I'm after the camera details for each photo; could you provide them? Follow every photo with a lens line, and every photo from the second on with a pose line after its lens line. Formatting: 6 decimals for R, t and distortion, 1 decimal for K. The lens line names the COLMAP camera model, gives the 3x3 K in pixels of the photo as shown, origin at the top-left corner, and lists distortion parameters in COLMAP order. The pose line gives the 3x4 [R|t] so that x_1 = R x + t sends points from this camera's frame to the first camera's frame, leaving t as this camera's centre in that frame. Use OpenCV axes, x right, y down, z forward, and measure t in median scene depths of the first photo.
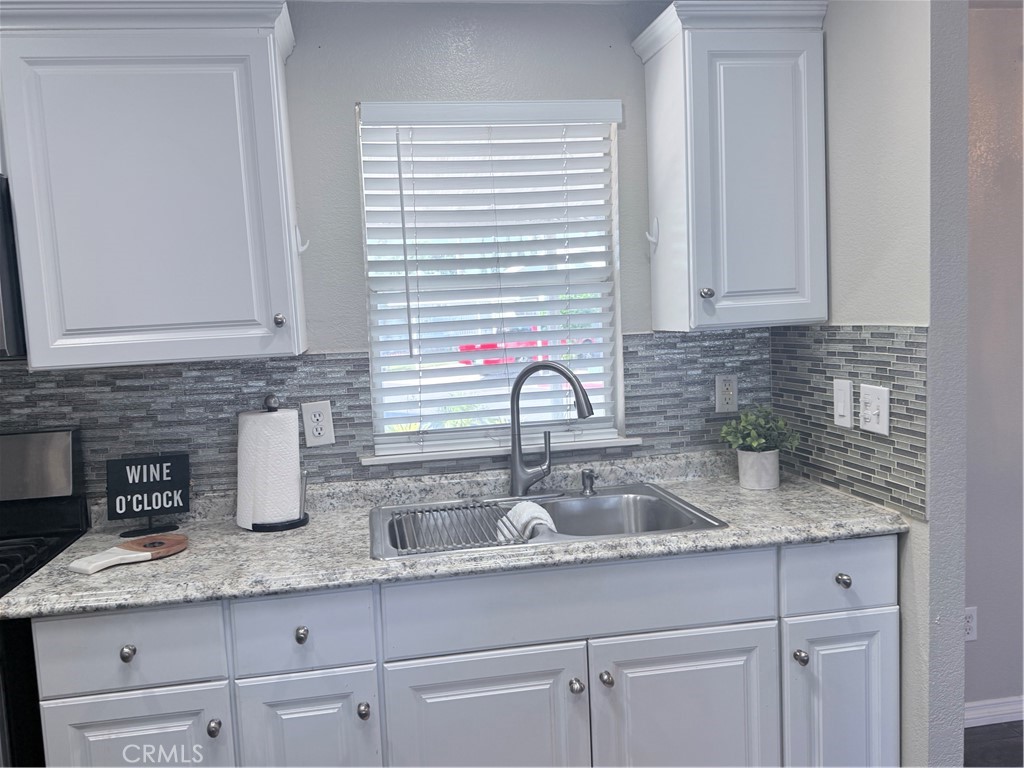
lens RADIAL K [[843.7, 0, 512.0], [0, 843.7, 384.0], [0, 0, 1]] dist [0.108819, -0.192484]
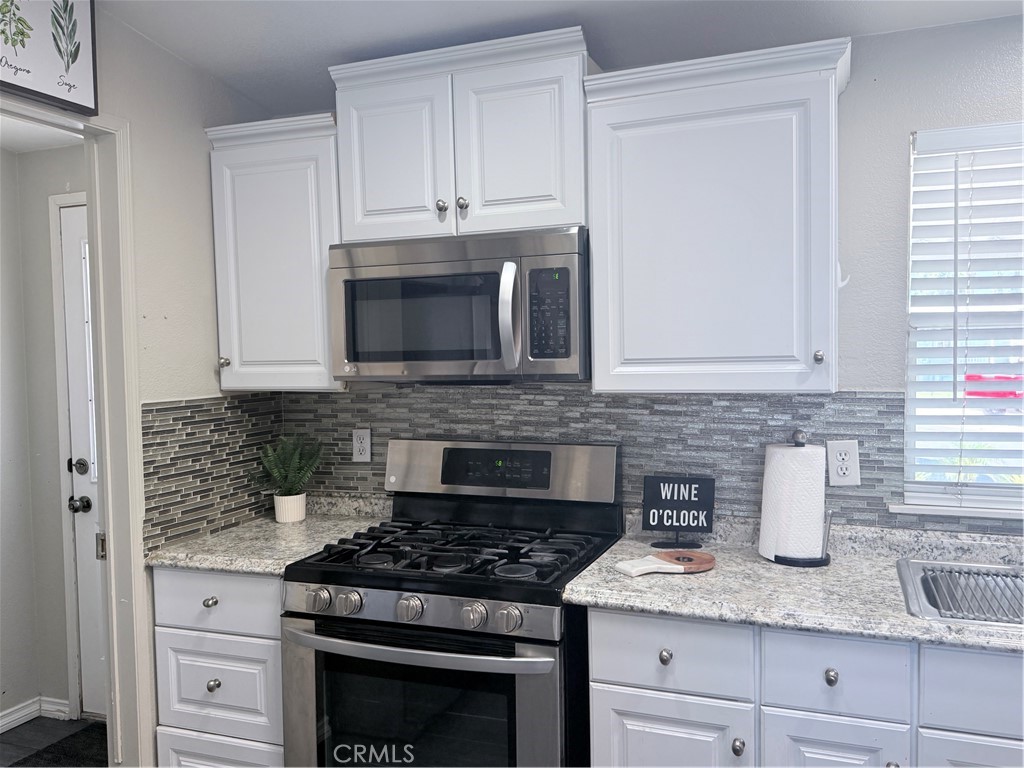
lens RADIAL K [[843.7, 0, 512.0], [0, 843.7, 384.0], [0, 0, 1]] dist [0.108819, -0.192484]
pose [[0.855317, 0.055830, -0.515089, -0.057752], [-0.072527, 0.997290, -0.012338, -0.004084], [0.513004, 0.047911, 0.857048, -0.041411]]
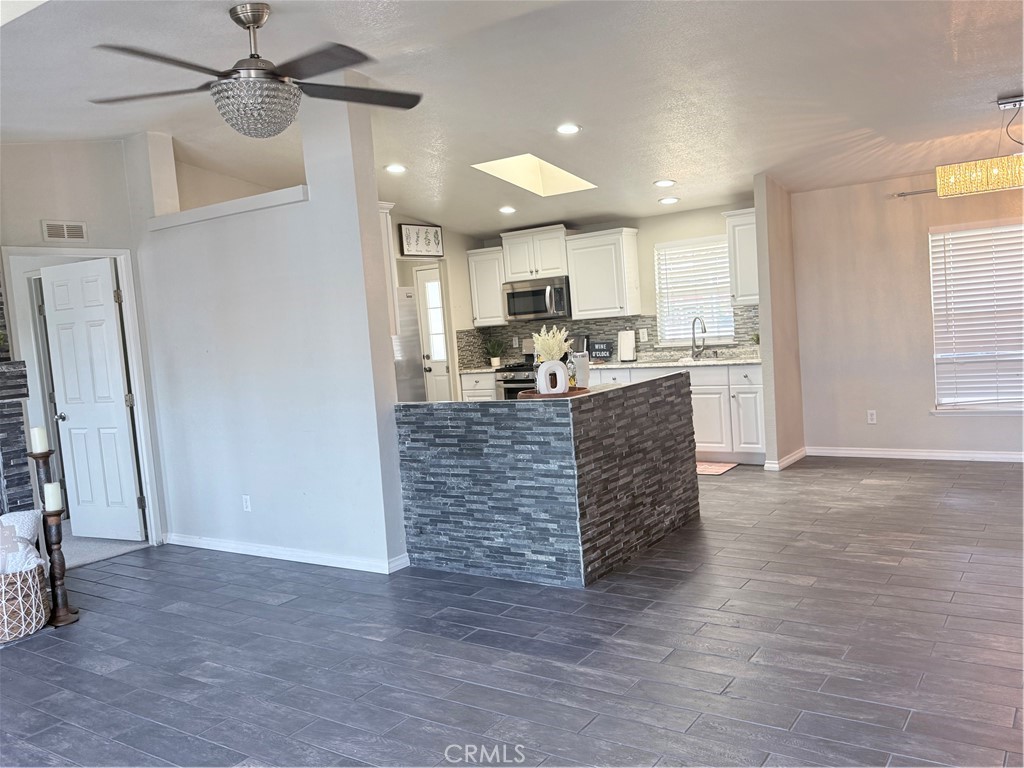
lens RADIAL K [[843.7, 0, 512.0], [0, 843.7, 384.0], [0, 0, 1]] dist [0.108819, -0.192484]
pose [[0.721308, 0.044568, -0.691179, 1.946094], [-0.019598, 0.998841, 0.043953, 0.112941], [0.692337, -0.018158, 0.721345, -2.052616]]
